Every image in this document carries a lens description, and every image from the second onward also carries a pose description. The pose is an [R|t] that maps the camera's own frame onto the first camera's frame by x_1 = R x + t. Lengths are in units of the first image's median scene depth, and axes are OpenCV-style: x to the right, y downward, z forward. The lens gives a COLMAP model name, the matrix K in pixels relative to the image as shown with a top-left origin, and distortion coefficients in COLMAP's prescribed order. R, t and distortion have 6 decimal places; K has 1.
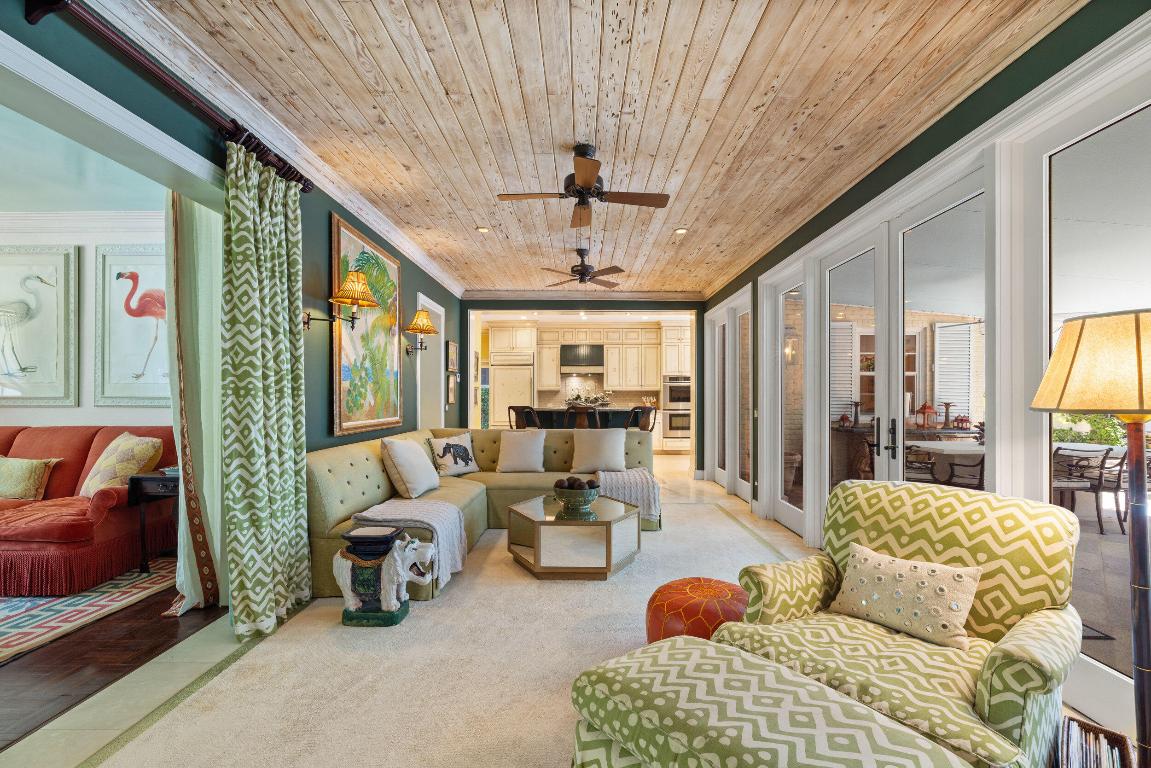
lens RADIAL K [[493.4, 0, 575.3], [0, 493.4, 392.2], [0, 0, 1]] dist [-0.000026, -0.000203]
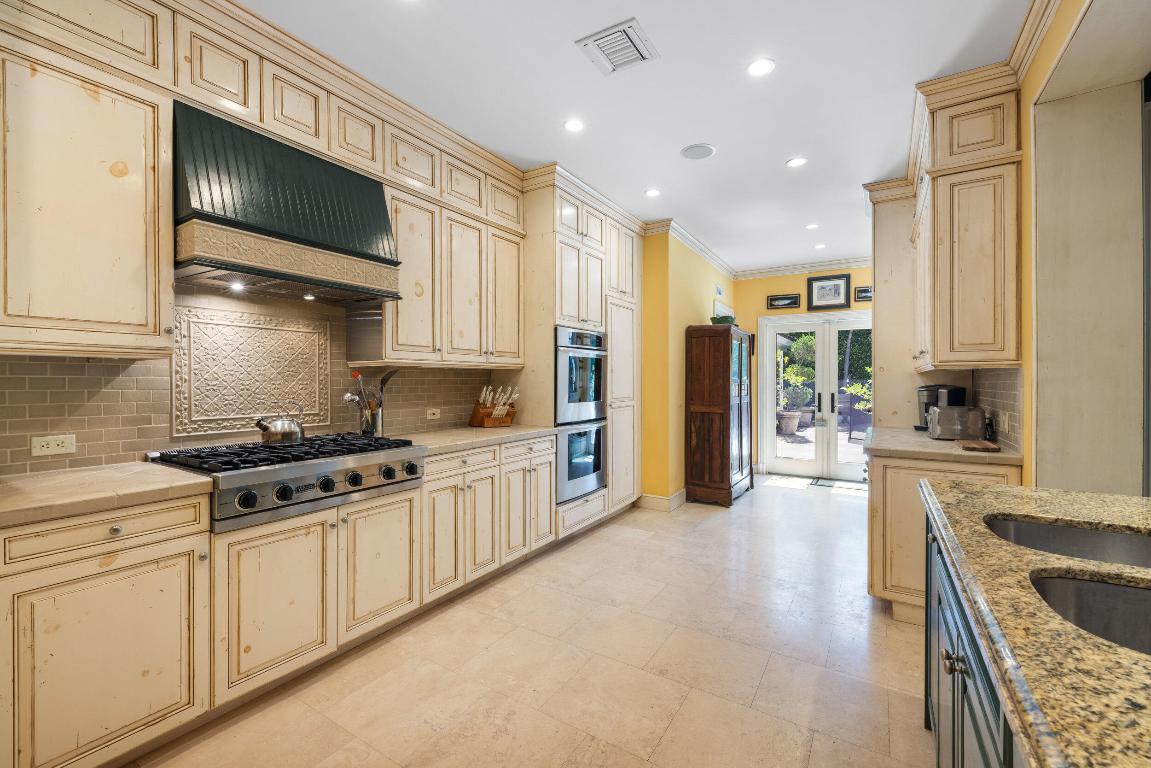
lens RADIAL K [[493.4, 0, 575.6], [0, 493.4, 385.3], [0, 0, 1]] dist [-0.000026, -0.000203]
pose [[0.512212, 0.001944, 0.858857, -0.114918], [-0.006118, 0.999980, 0.001385, 0.007728], [-0.858837, -0.005964, 0.512214, 0.805128]]
